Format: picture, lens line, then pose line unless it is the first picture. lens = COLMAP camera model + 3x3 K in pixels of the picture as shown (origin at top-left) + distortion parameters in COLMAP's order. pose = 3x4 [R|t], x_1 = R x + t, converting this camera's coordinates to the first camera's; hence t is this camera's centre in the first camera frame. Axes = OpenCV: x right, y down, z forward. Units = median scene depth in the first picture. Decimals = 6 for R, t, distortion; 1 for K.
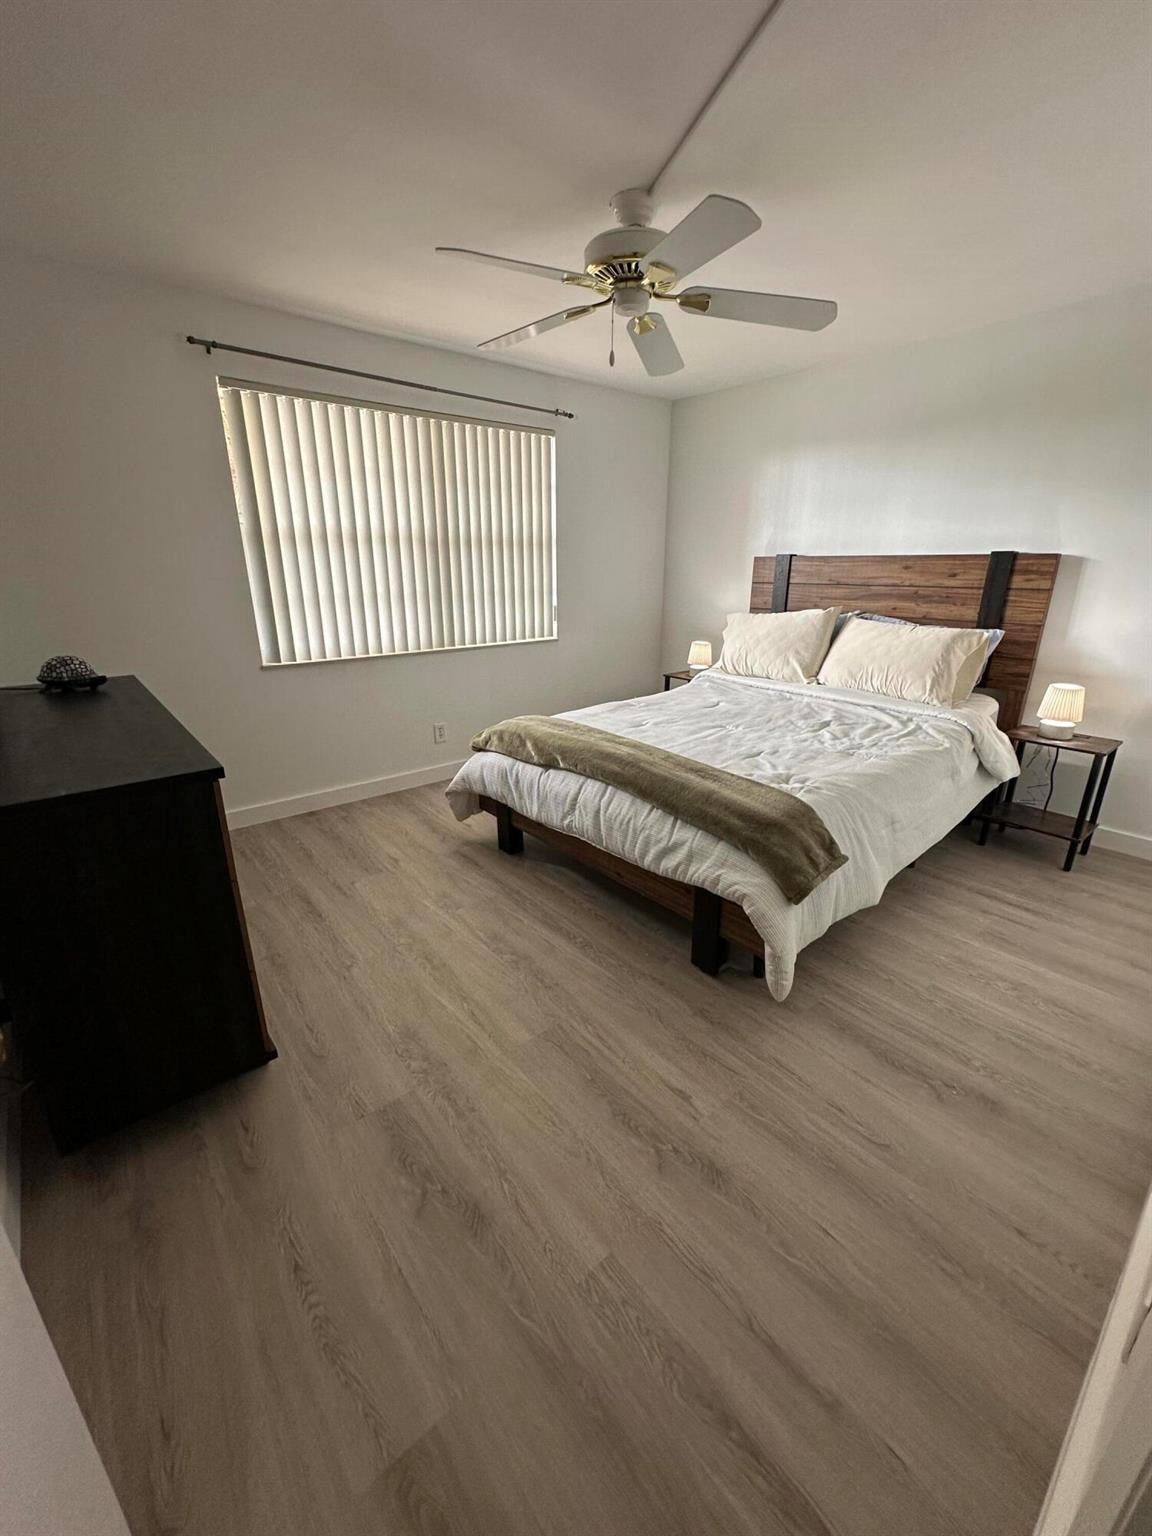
lens RADIAL K [[610.8, 0, 577.7], [0, 610.8, 770.7], [0, 0, 1]] dist [-0.000635, 0.000583]
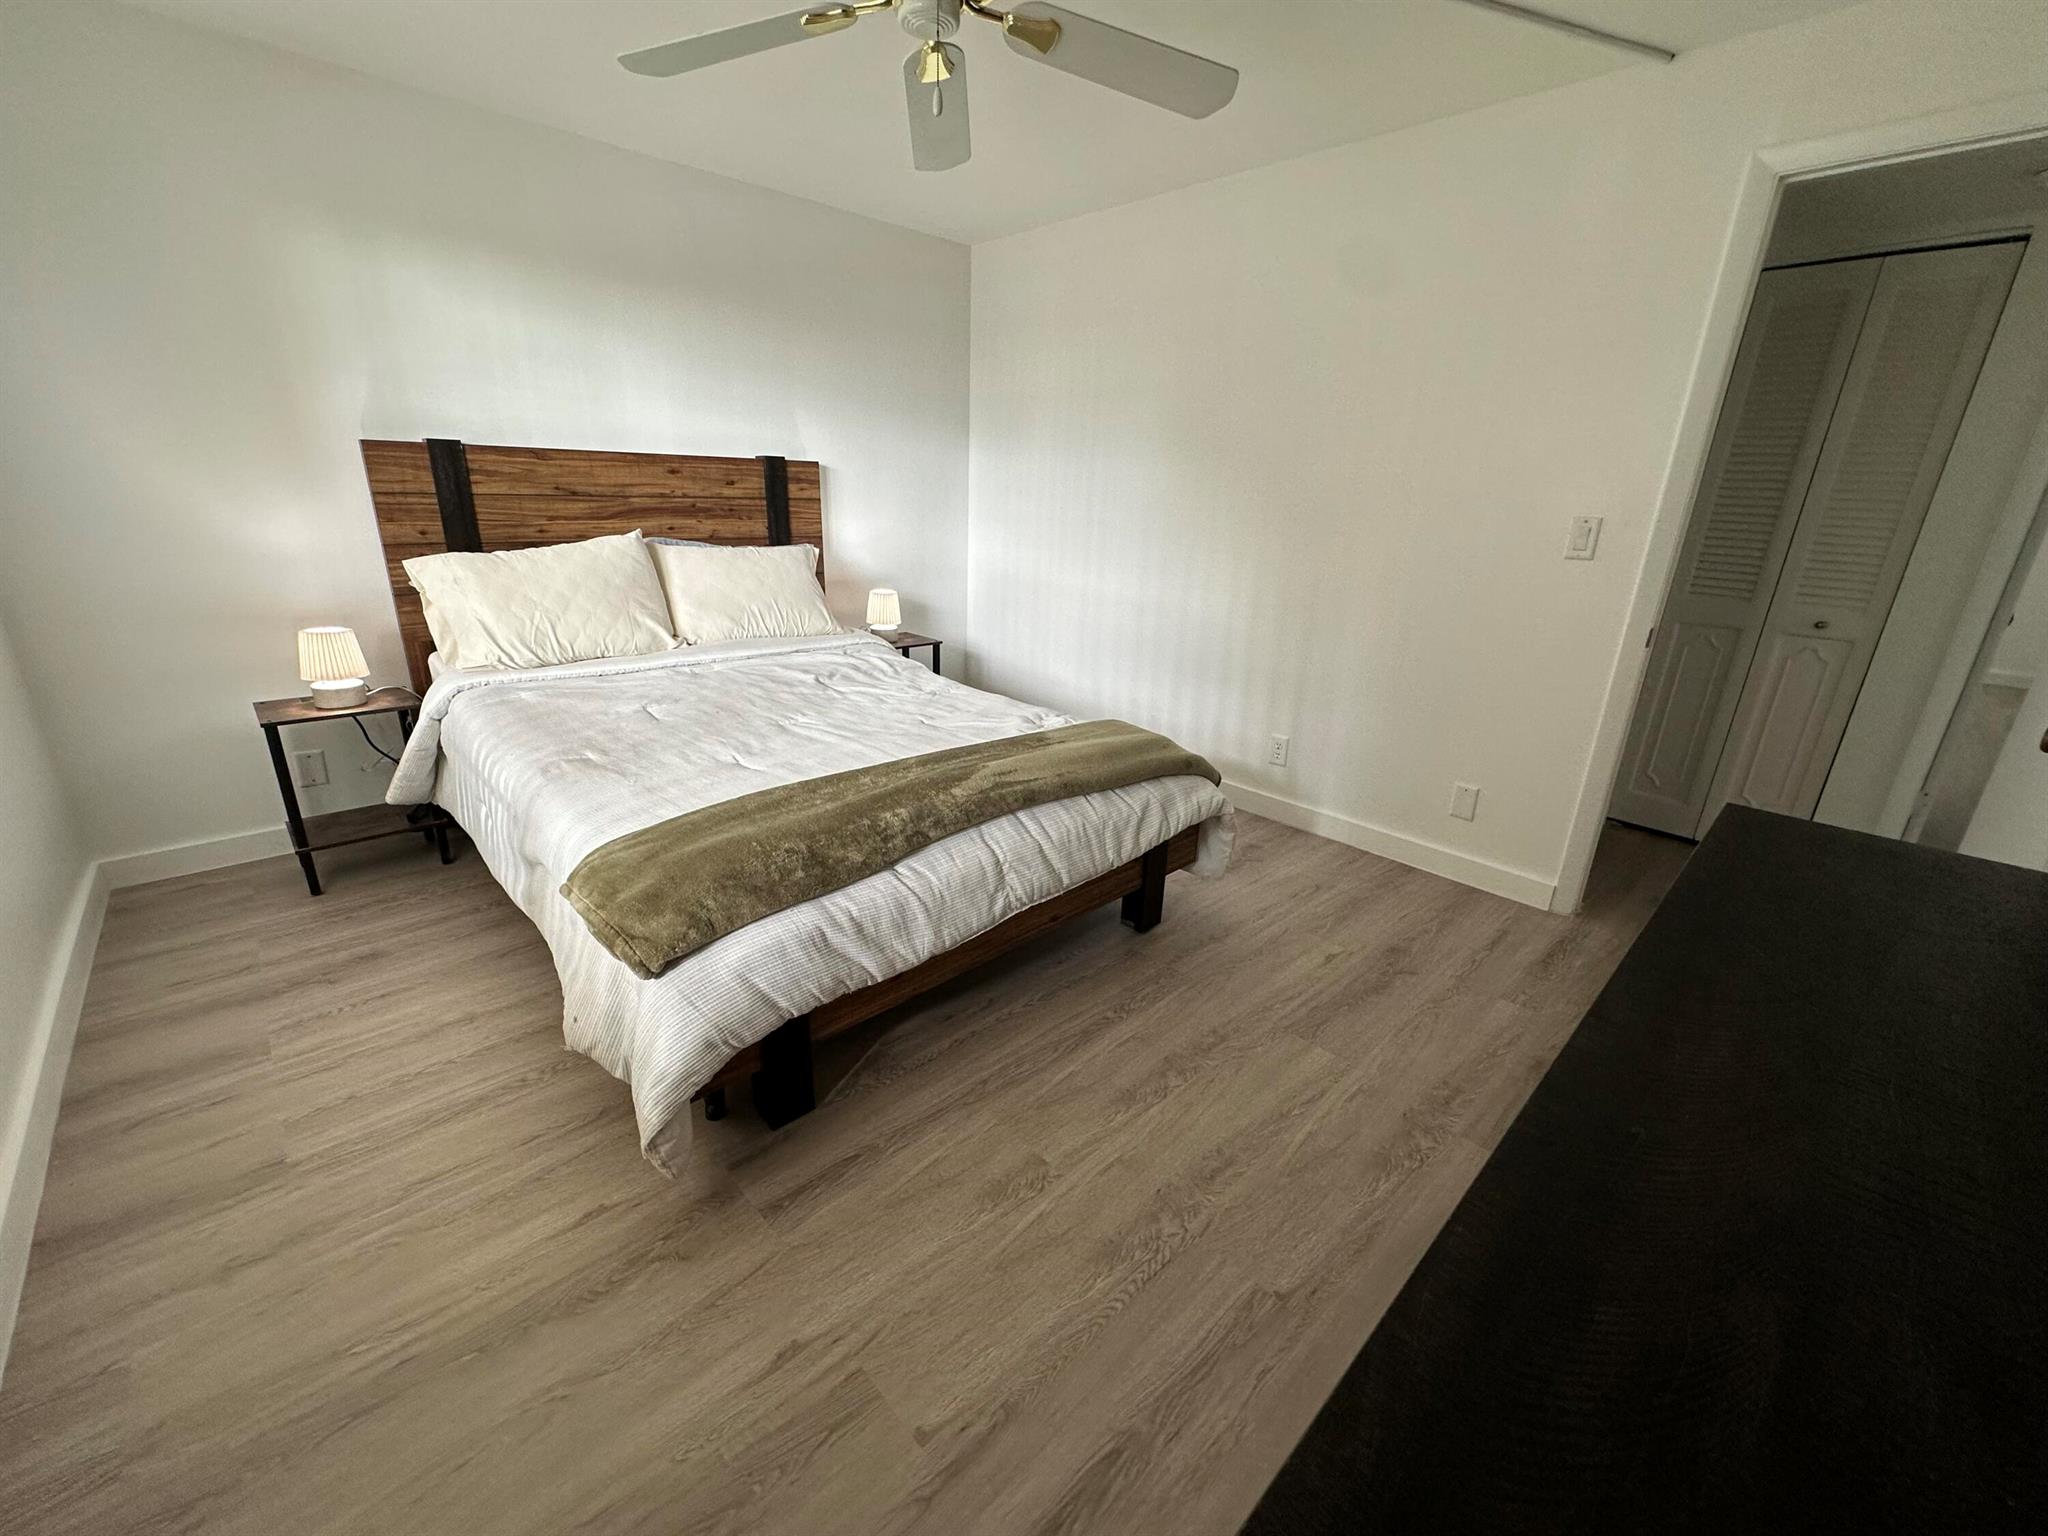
lens RADIAL K [[814.4, 0, 1021.1], [0, 814.4, 771.3], [0, 0, 1]] dist [-0.000635, 0.000583]
pose [[-0.049834, -0.331770, 0.942043, -0.623554], [0.291144, 0.897425, 0.331457, -0.250001], [-0.955380, 0.290788, 0.051870, 0.772362]]
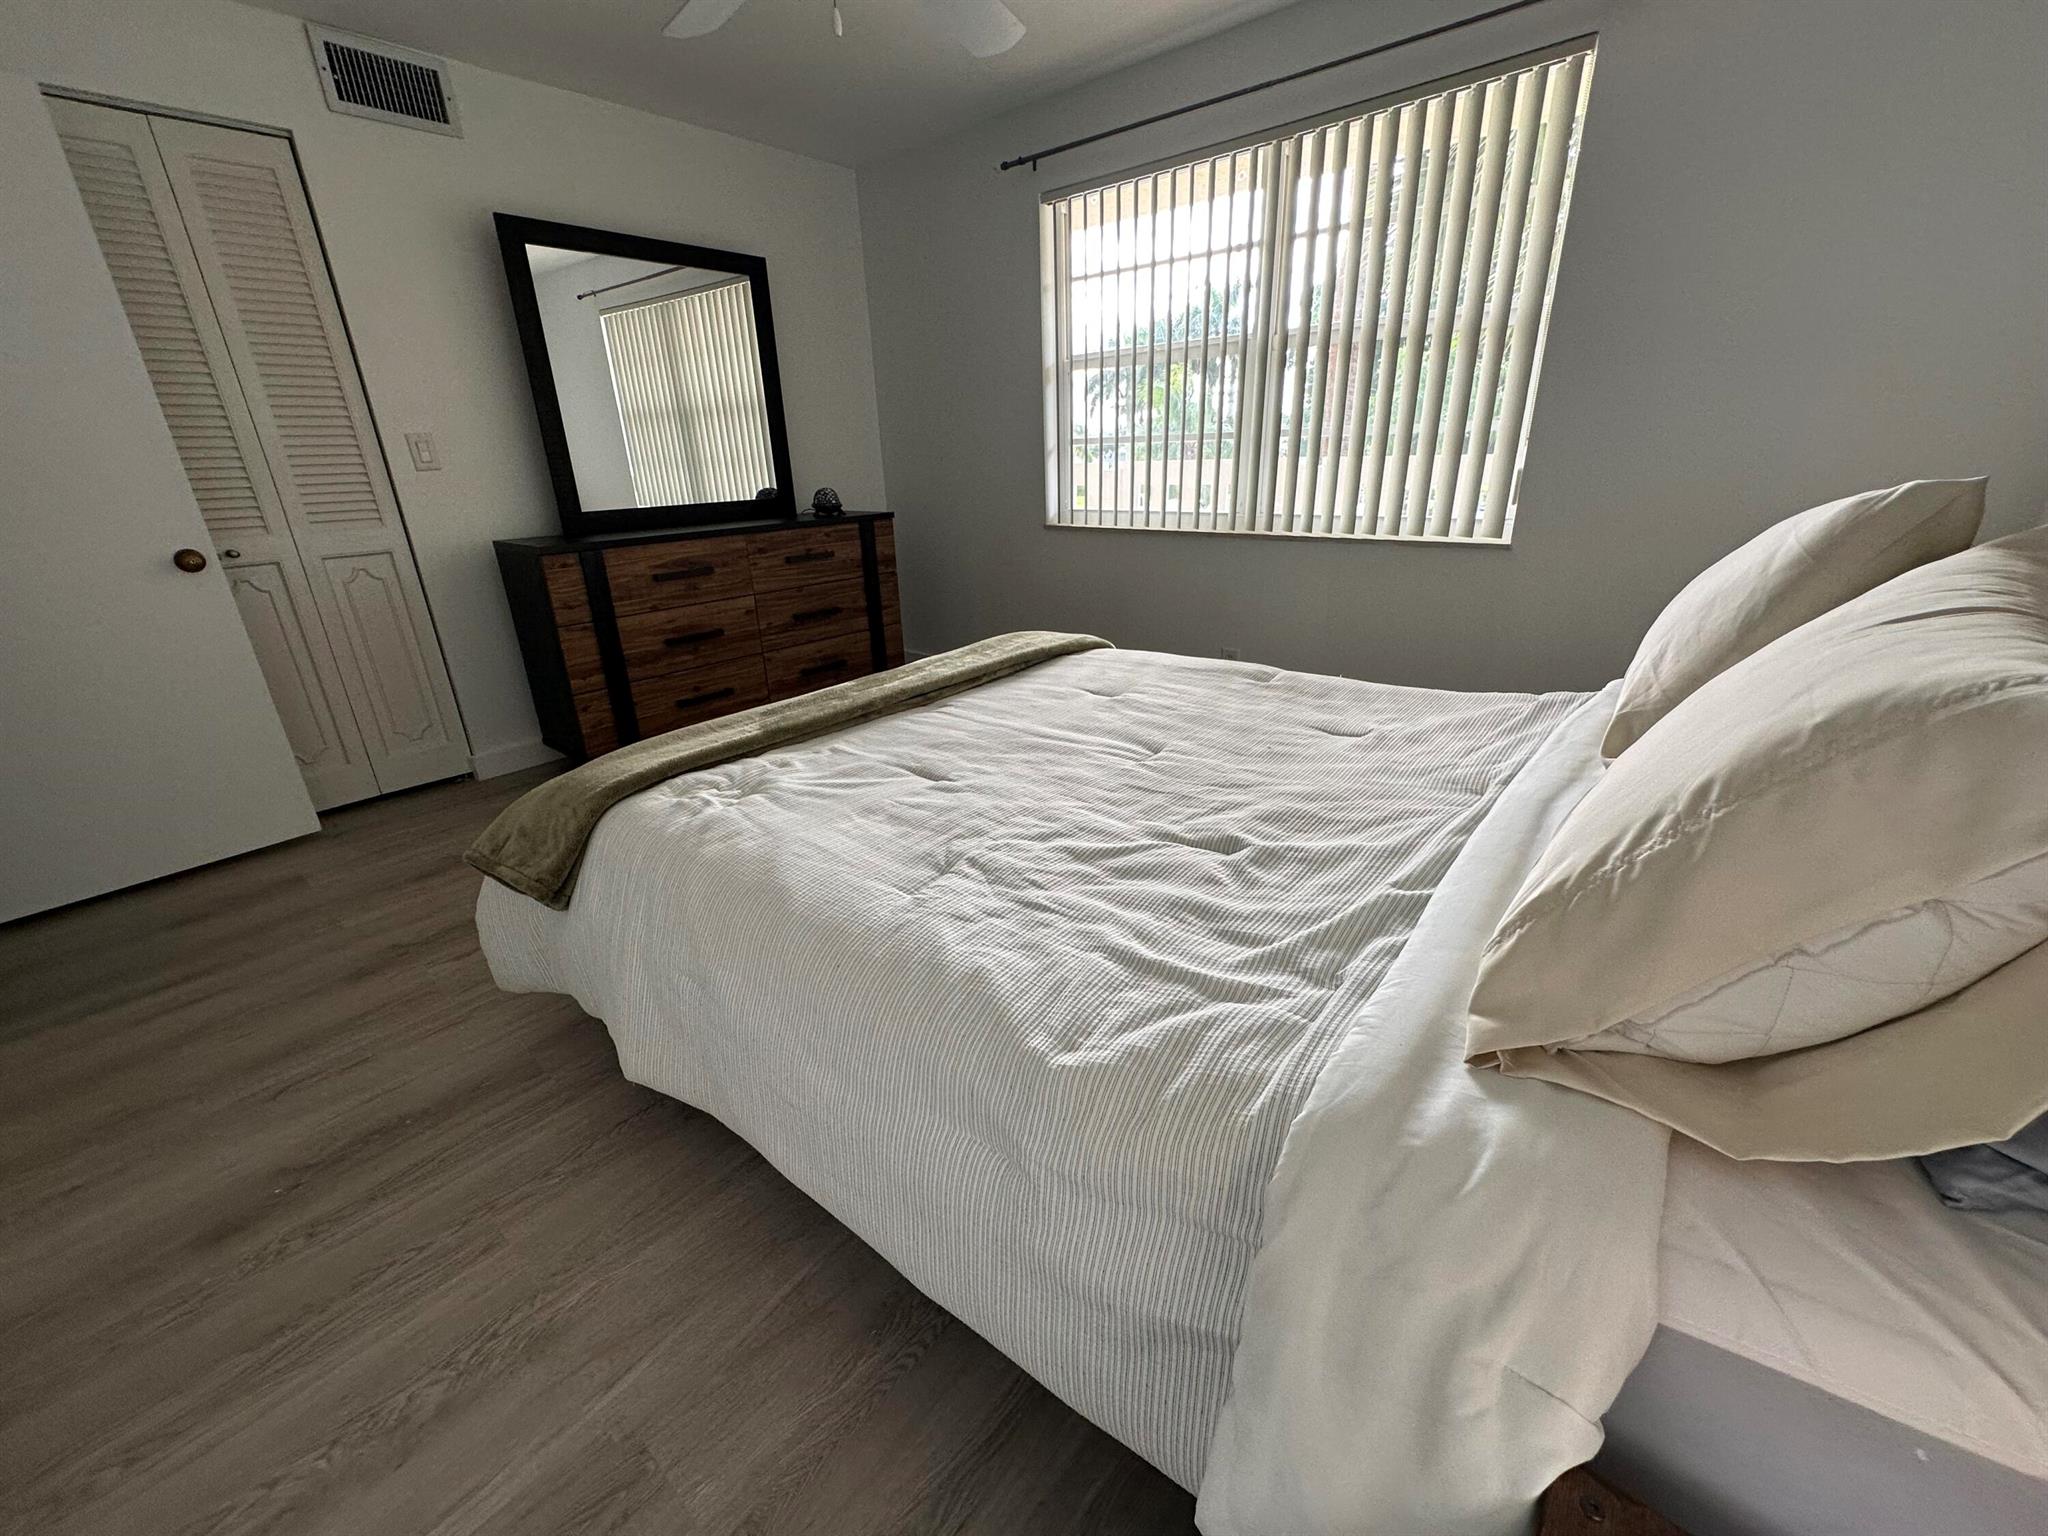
lens RADIAL K [[814.4, 0, 1030.9], [0, 814.4, 771.7], [0, 0, 1]] dist [-0.000635, 0.000583]
pose [[0.164343, 0.359274, -0.918648, 0.792589], [-0.286509, 0.908546, 0.304067, -0.217589], [0.943877, 0.213229, 0.252248, 0.824348]]
